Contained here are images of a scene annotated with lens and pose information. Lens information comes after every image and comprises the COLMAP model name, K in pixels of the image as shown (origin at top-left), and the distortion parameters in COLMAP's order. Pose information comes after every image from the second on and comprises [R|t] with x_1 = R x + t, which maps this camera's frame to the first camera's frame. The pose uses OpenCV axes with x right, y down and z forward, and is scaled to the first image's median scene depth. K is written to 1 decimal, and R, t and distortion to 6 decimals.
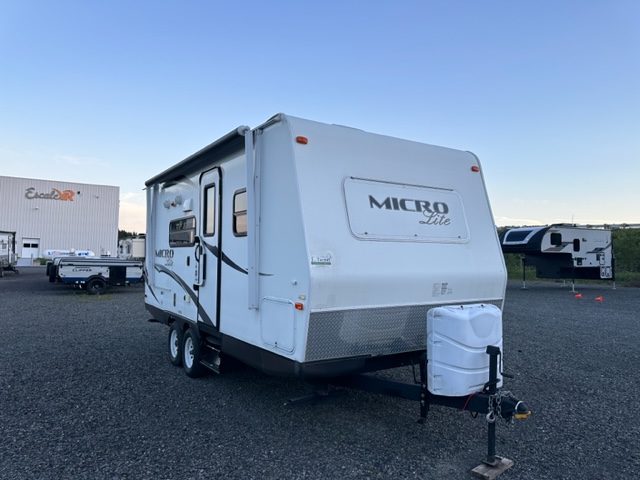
lens RADIAL K [[454.3, 0, 320.8], [0, 454.3, 239.4], [0, 0, 1]] dist [0.008239, 0.002445]
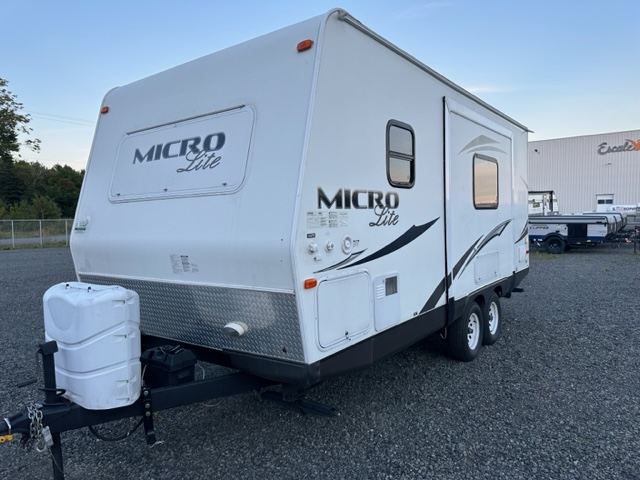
lens RADIAL K [[454.3, 0, 321.3], [0, 454.3, 241.8], [0, 0, 1]] dist [0.008239, 0.002445]
pose [[0.360526, 0.028527, -0.932313, 0.214528], [0.066820, 0.996174, 0.056320, 0.010878], [0.930353, -0.082602, 0.357240, 0.206349]]
